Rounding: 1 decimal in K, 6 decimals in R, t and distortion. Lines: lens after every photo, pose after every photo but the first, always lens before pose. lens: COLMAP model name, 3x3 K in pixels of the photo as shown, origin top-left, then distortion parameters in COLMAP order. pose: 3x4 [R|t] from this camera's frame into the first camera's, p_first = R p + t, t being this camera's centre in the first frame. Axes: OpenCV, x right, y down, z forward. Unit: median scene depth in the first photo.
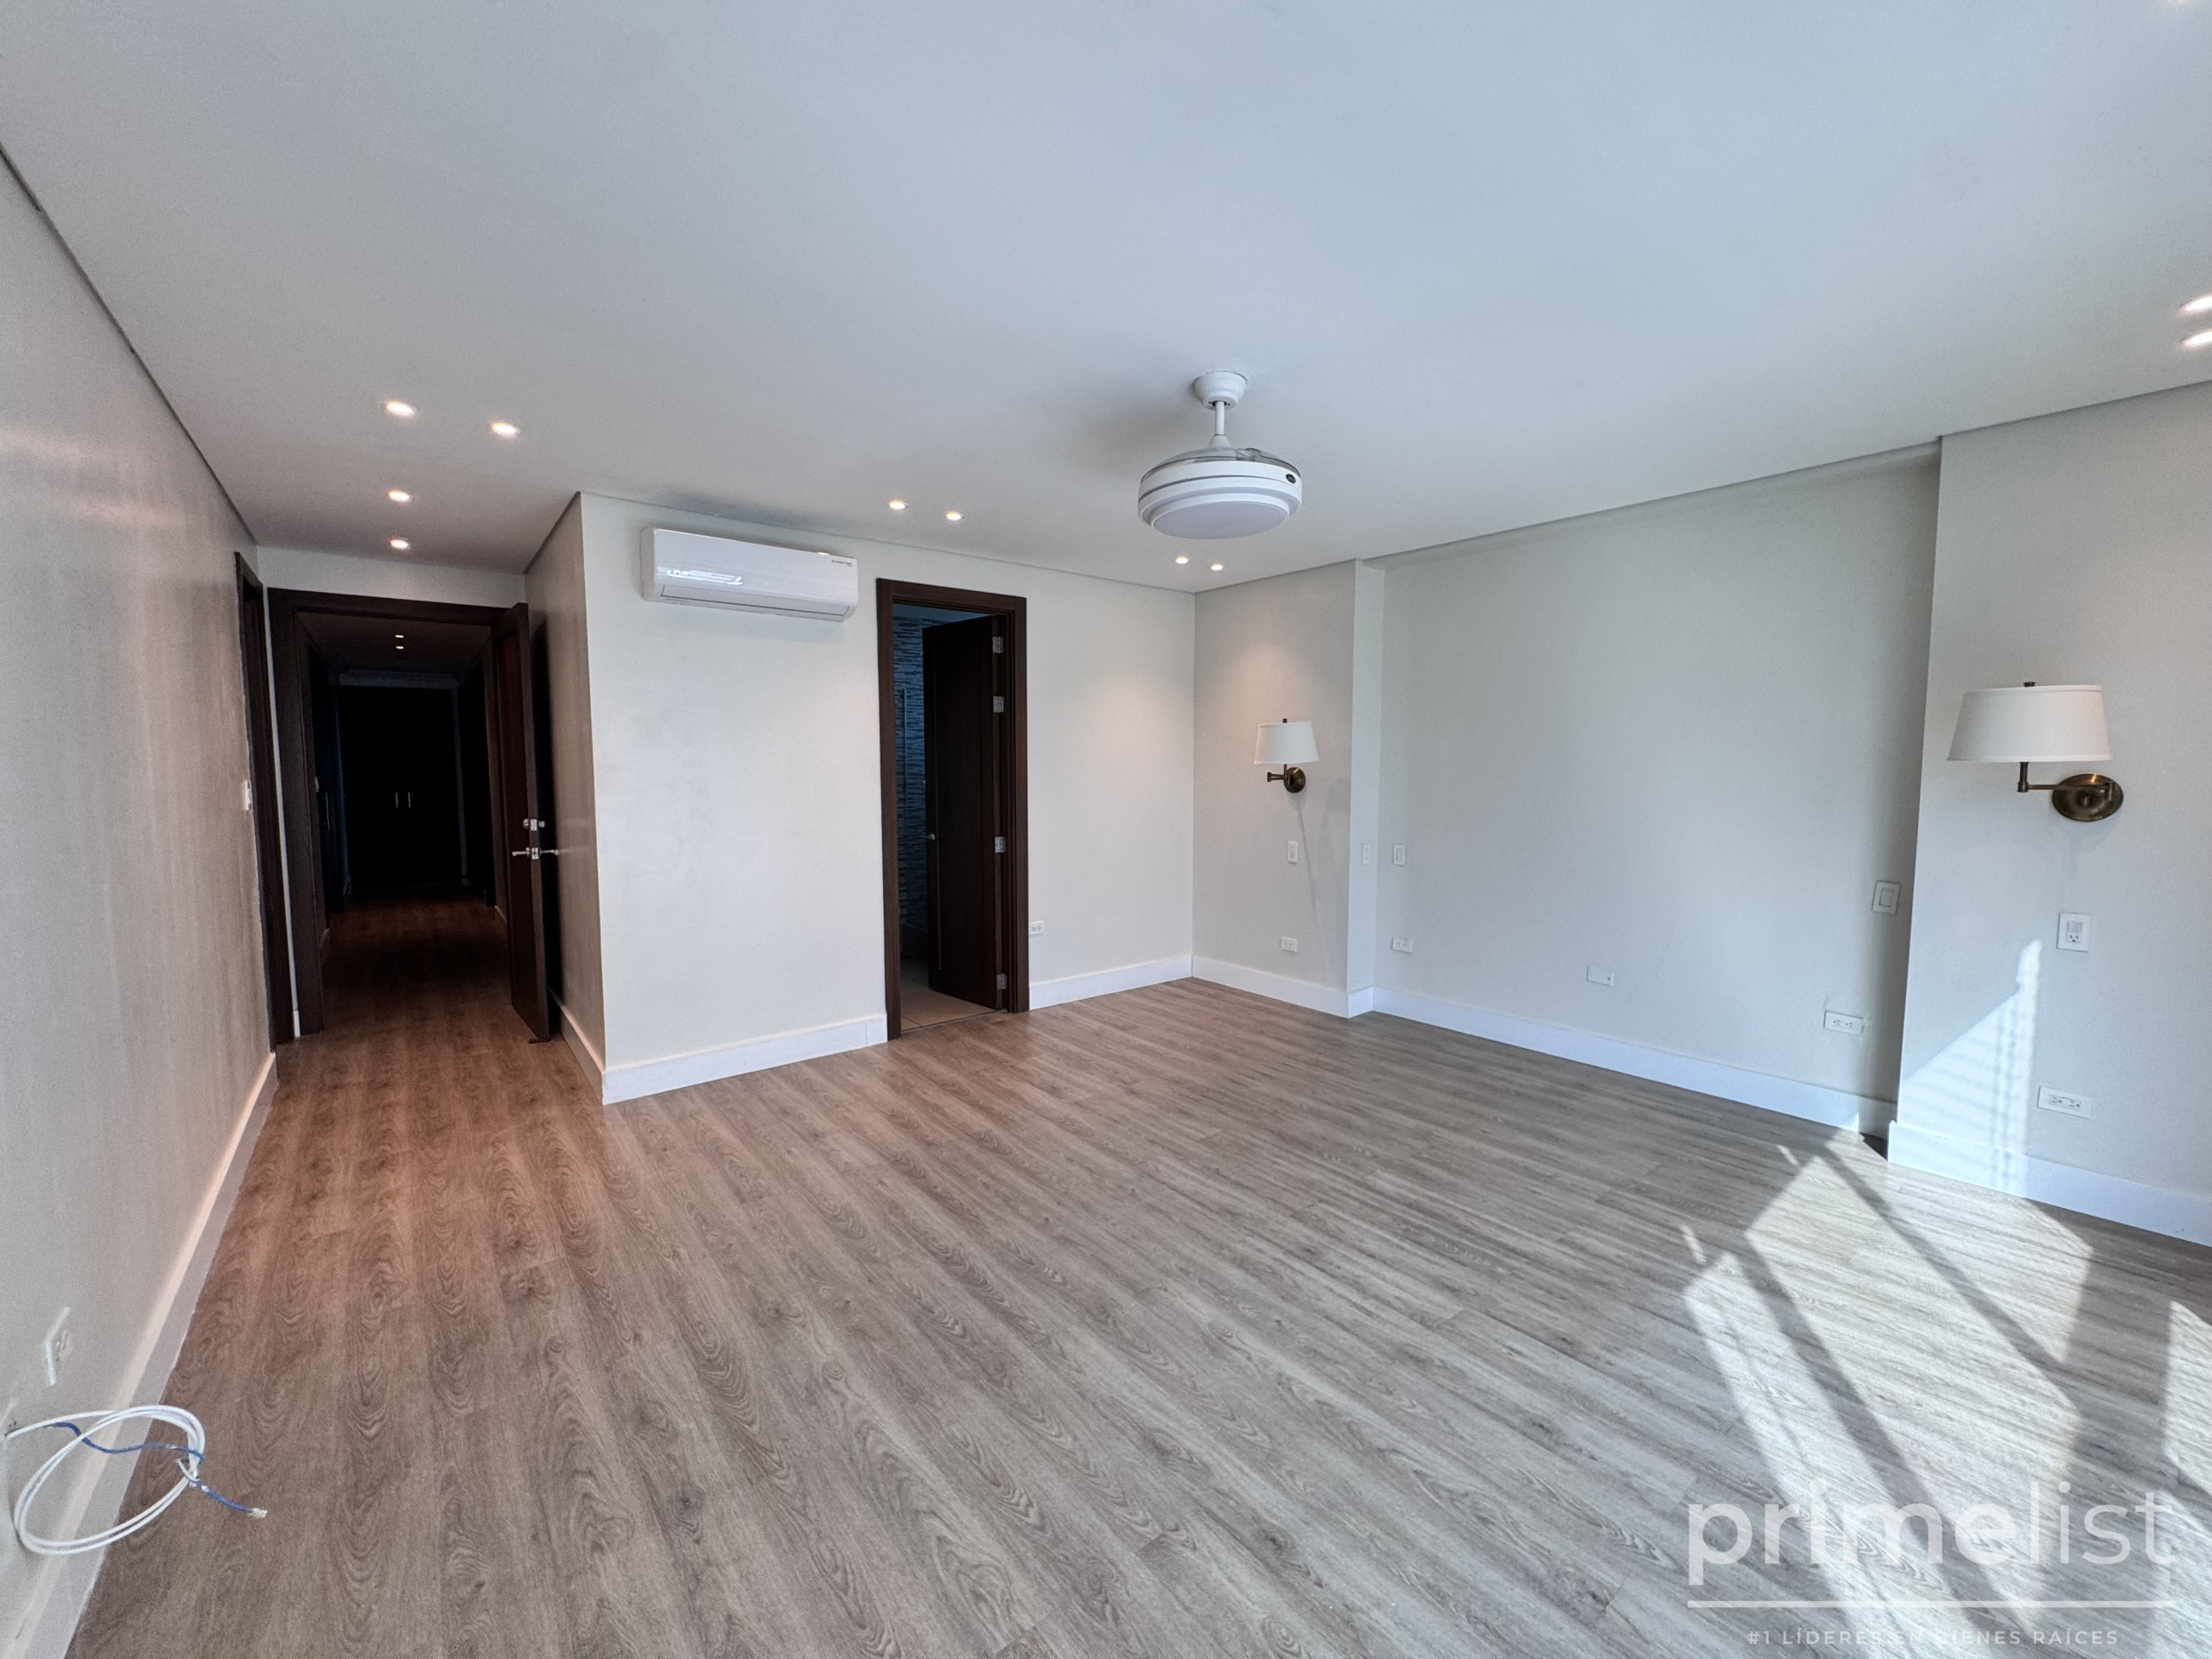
lens RADIAL K [[887.9, 0, 1102.6], [0, 887.9, 831.5], [0, 0, 1]] dist [-0.003662, 0.000708]
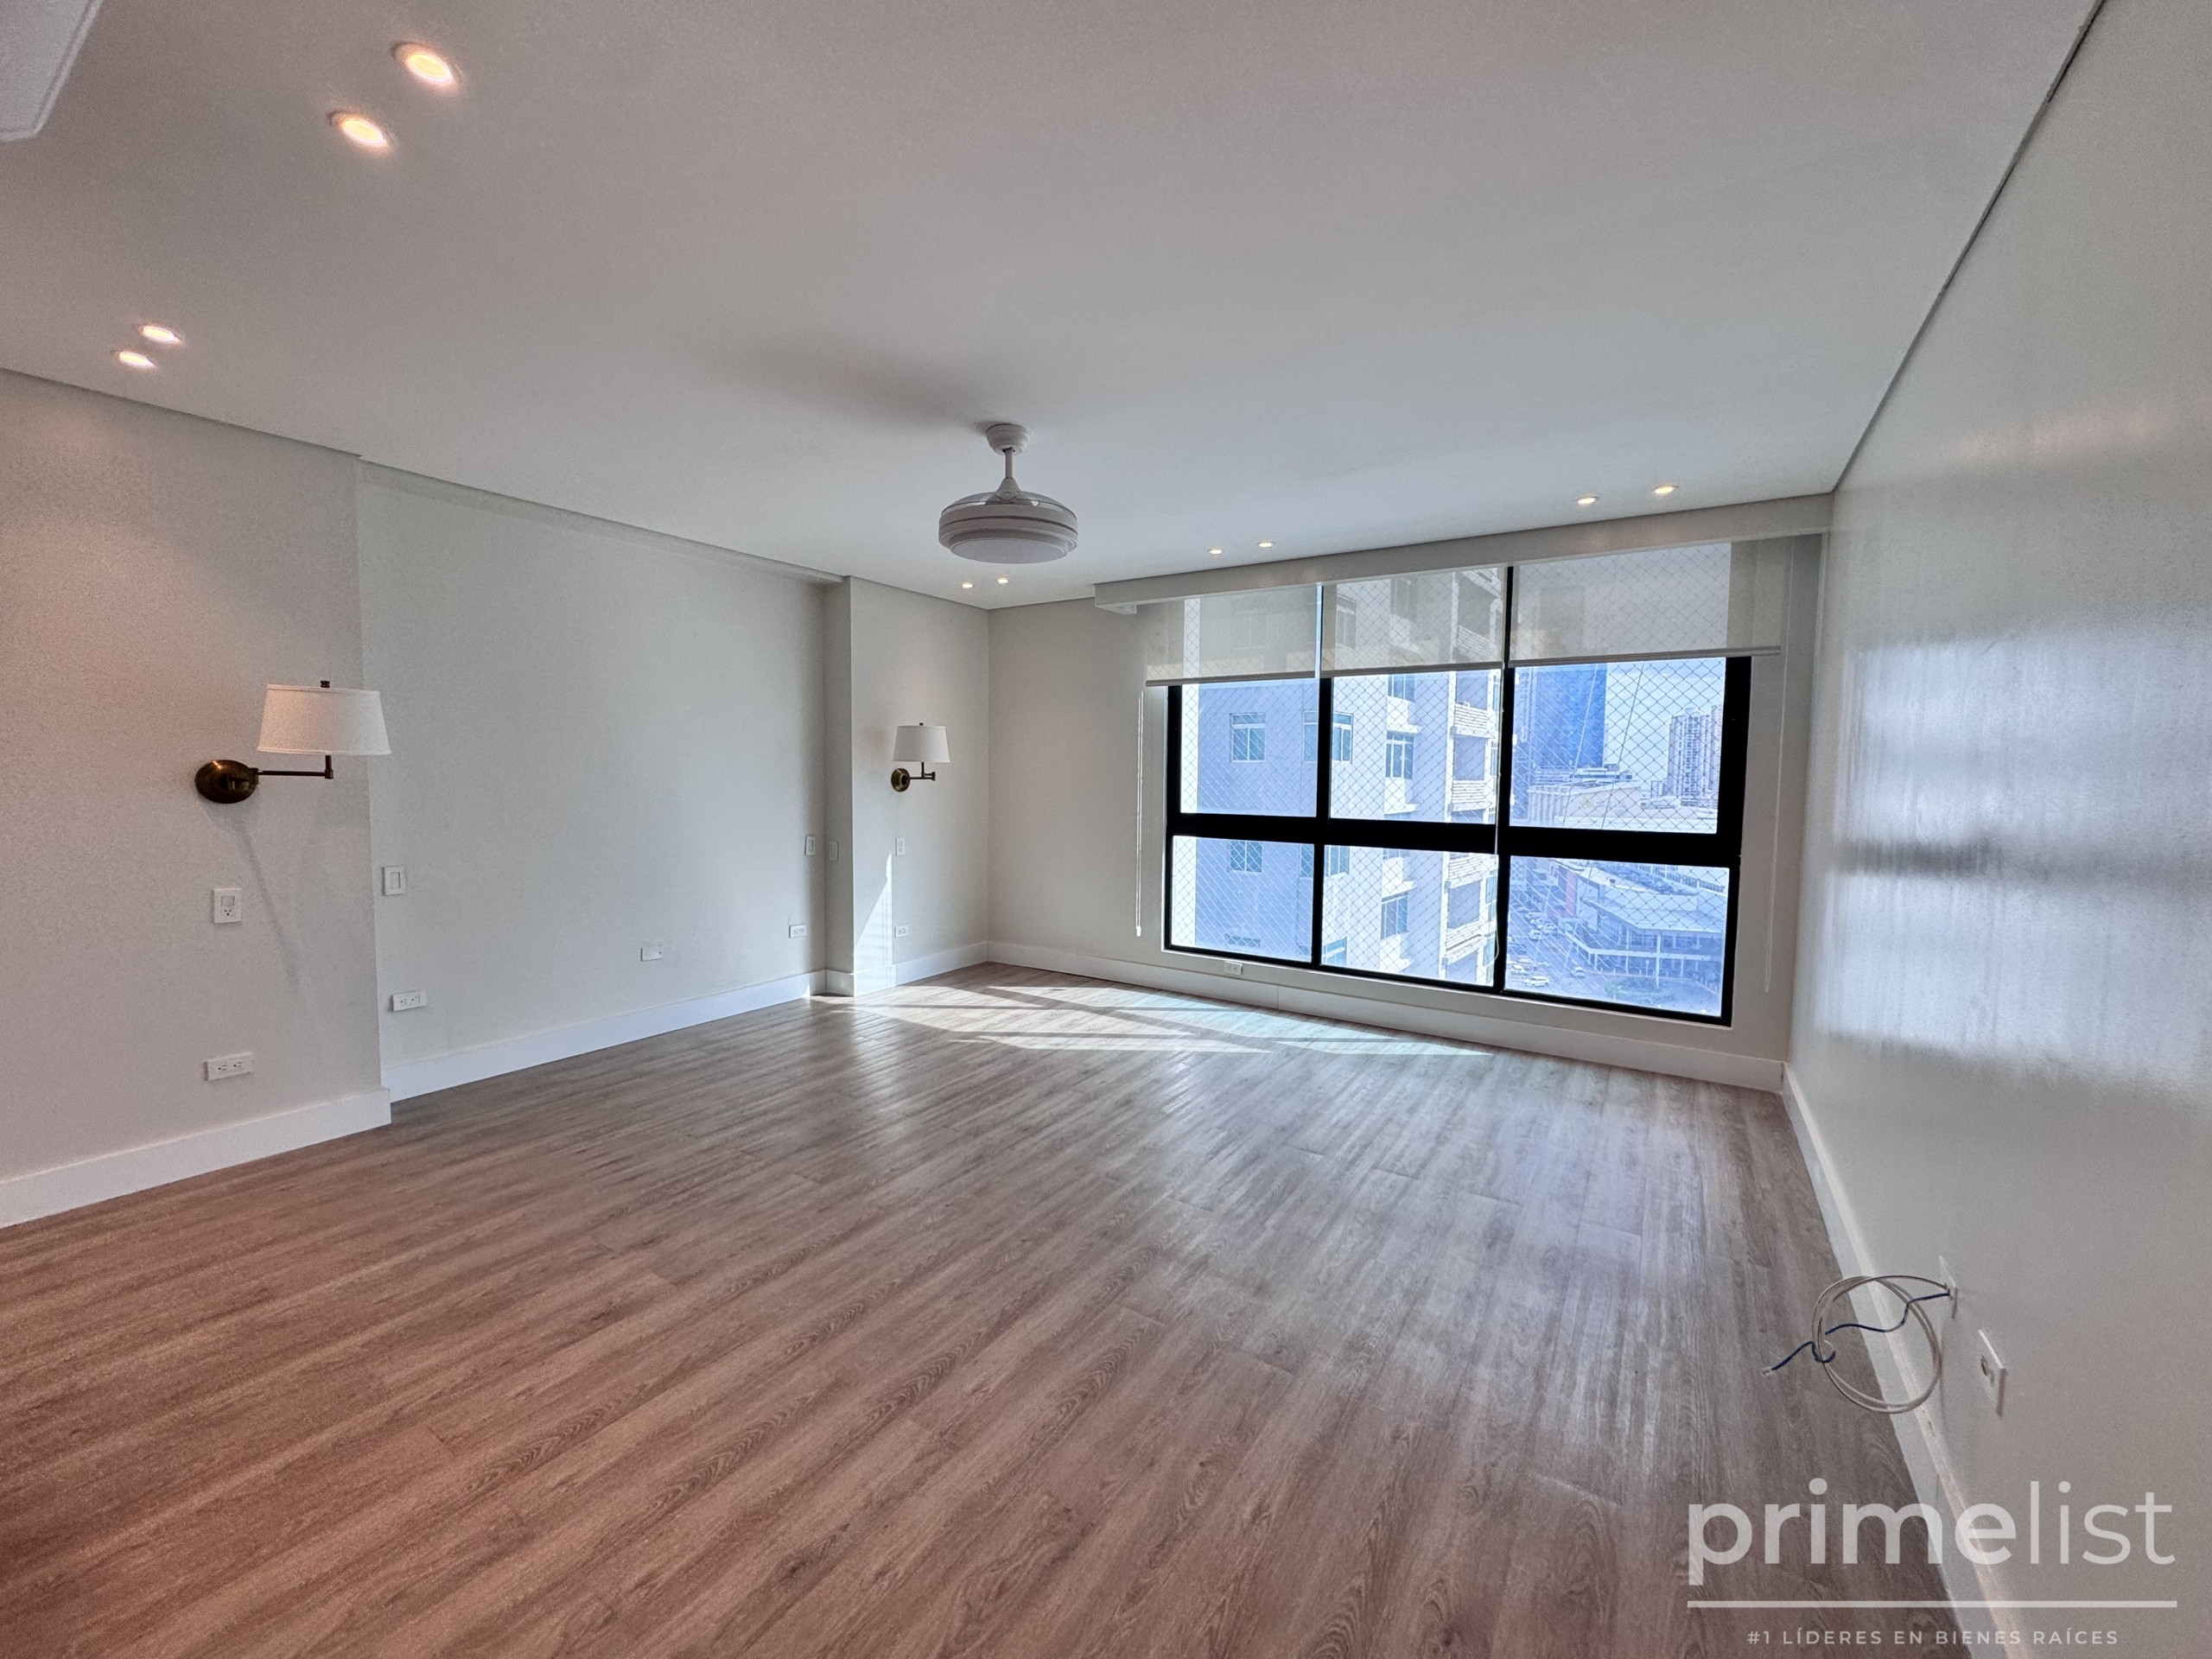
lens RADIAL K [[887.9, 0, 1099.0], [0, 887.9, 824.6], [0, 0, 1]] dist [-0.003662, 0.000708]
pose [[-0.321319, -0.058908, 0.945137, -0.944203], [0.064806, 0.994356, 0.084008, -0.077704], [-0.944751, 0.088243, -0.315687, 1.168531]]
